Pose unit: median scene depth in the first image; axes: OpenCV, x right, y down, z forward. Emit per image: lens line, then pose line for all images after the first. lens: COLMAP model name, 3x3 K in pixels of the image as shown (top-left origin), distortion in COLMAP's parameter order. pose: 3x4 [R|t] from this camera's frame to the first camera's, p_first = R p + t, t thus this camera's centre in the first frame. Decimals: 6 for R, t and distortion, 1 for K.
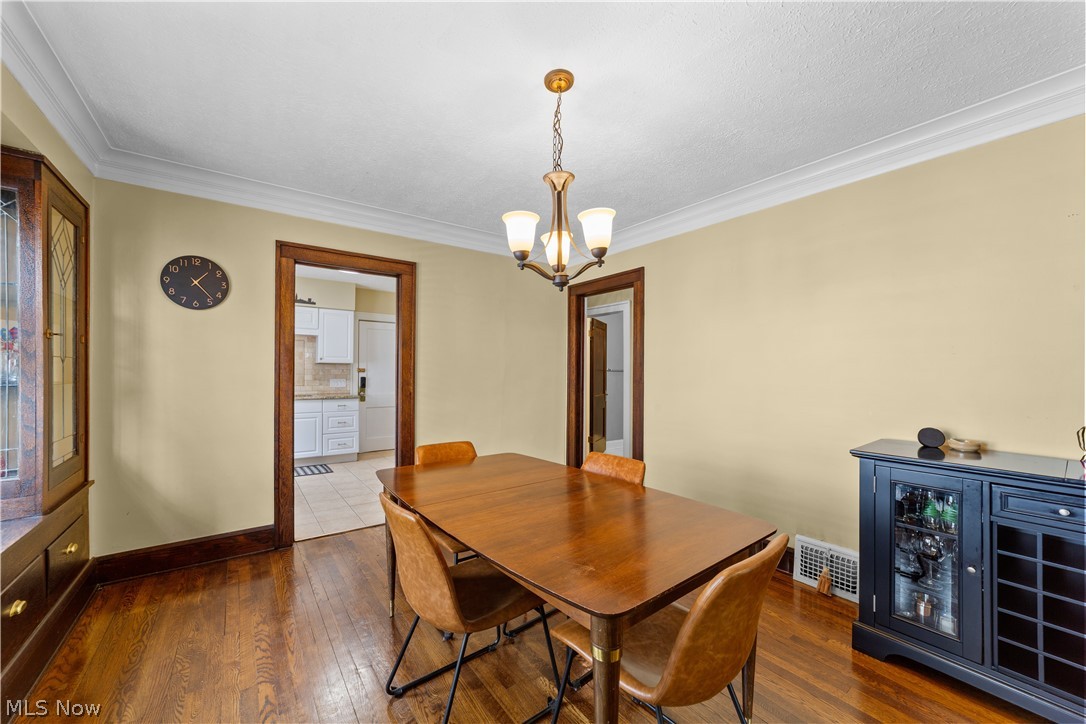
lens RADIAL K [[417.8, 0, 534.6], [0, 417.8, 368.8], [0, 0, 1]] dist [-0.003643, 0.000109]
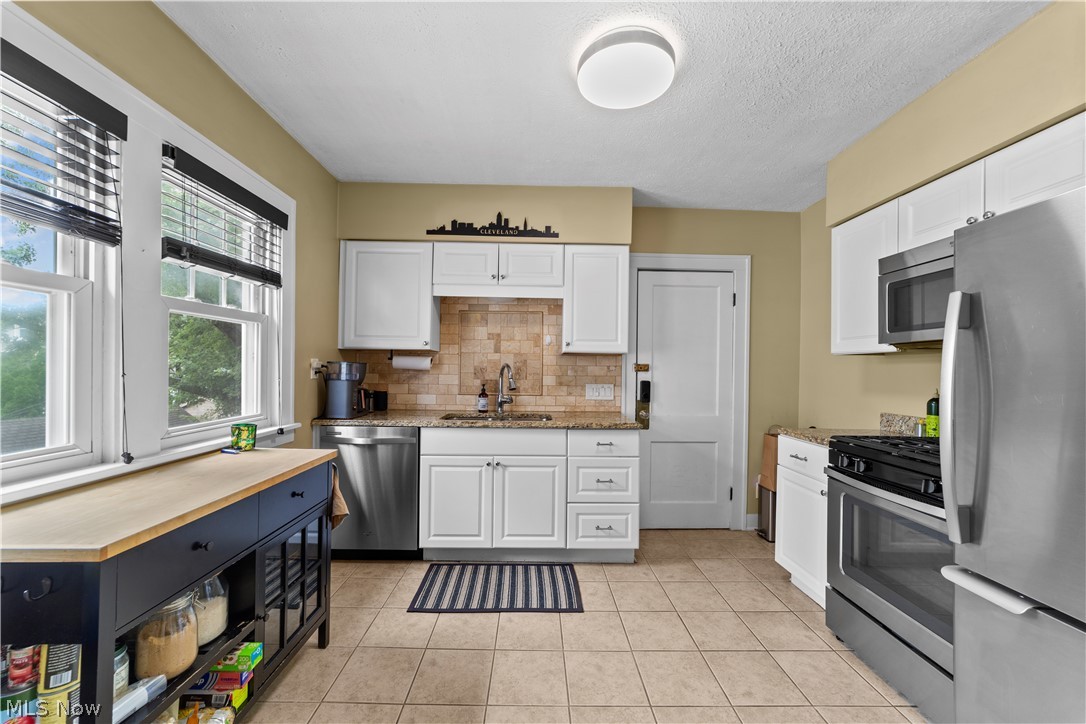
lens RADIAL K [[417.8, 0, 540.3], [0, 417.8, 368.7], [0, 0, 1]] dist [-0.003643, 0.000109]
pose [[0.823519, 0.003194, -0.567280, -0.243687], [-0.003160, 0.999994, 0.001044, 0.004734], [0.567280, 0.000933, 0.823525, 0.544491]]
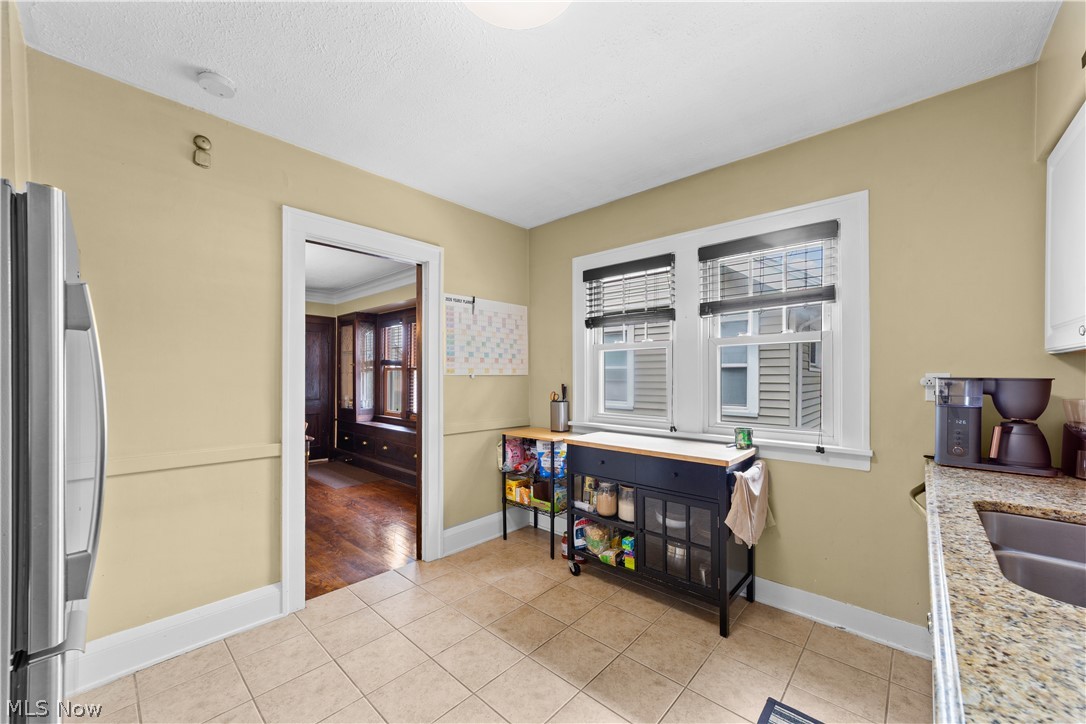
lens RADIAL K [[417.8, 0, 536.6], [0, 417.8, 365.2], [0, 0, 1]] dist [-0.003643, 0.000109]
pose [[-0.972135, 0.003699, -0.234390, -0.313439], [0.004371, 0.999988, -0.002344, -0.010972], [0.234379, -0.003304, -0.972140, 0.975758]]
